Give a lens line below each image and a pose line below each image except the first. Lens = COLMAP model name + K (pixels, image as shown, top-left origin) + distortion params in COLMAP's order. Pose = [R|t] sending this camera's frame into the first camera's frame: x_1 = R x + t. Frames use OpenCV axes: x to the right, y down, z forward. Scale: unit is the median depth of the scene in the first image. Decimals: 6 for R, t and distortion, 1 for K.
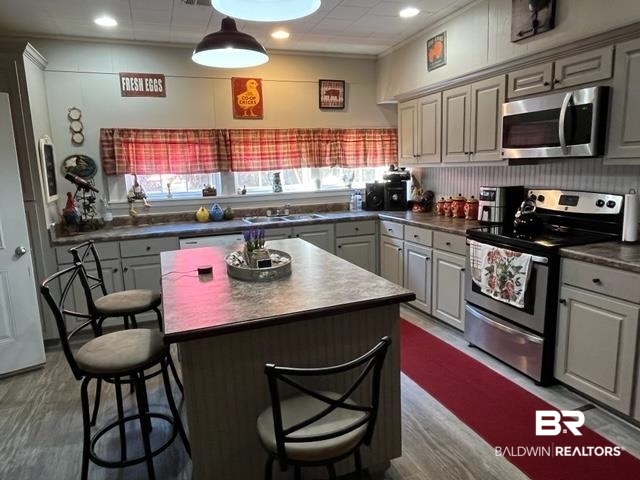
lens RADIAL K [[424.8, 0, 318.6], [0, 424.8, 240.8], [0, 0, 1]] dist [-0.000675, -0.002935]
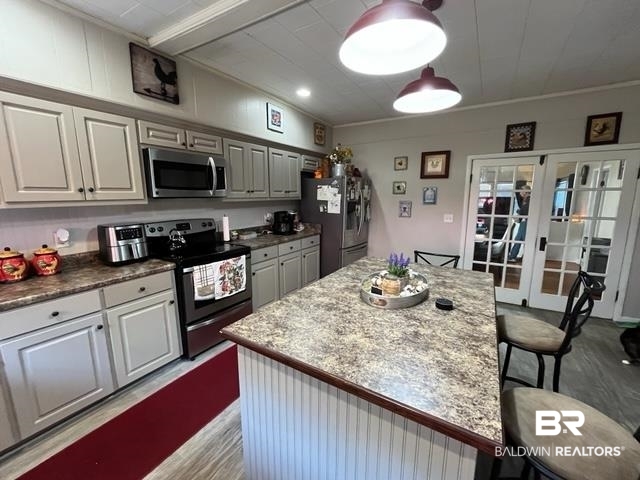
lens RADIAL K [[257.9, 0, 320.0], [0, 257.9, 240.0], [0, 0, 1]] dist [-0.006702, 0.000414]
pose [[-0.597535, -0.106734, 0.794707, -0.348350], [0.163535, 0.954048, 0.251095, -0.169304], [-0.784989, 0.280001, -0.552622, 0.971722]]
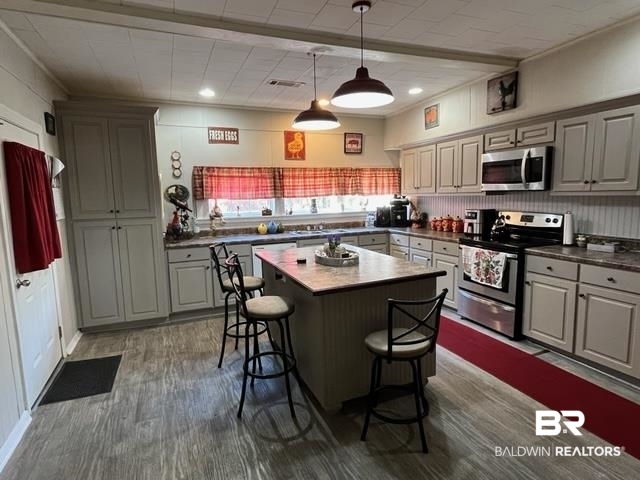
lens RADIAL K [[357.6, 0, 320.0], [0, 357.6, 240.0], [0, 0, 1]] dist [-0.001506, 0.000127]
pose [[0.999132, 0.003911, 0.041464, -0.169098], [-0.001957, 0.998890, -0.047063, 0.035642], [-0.041602, 0.046941, 0.998031, -0.198997]]
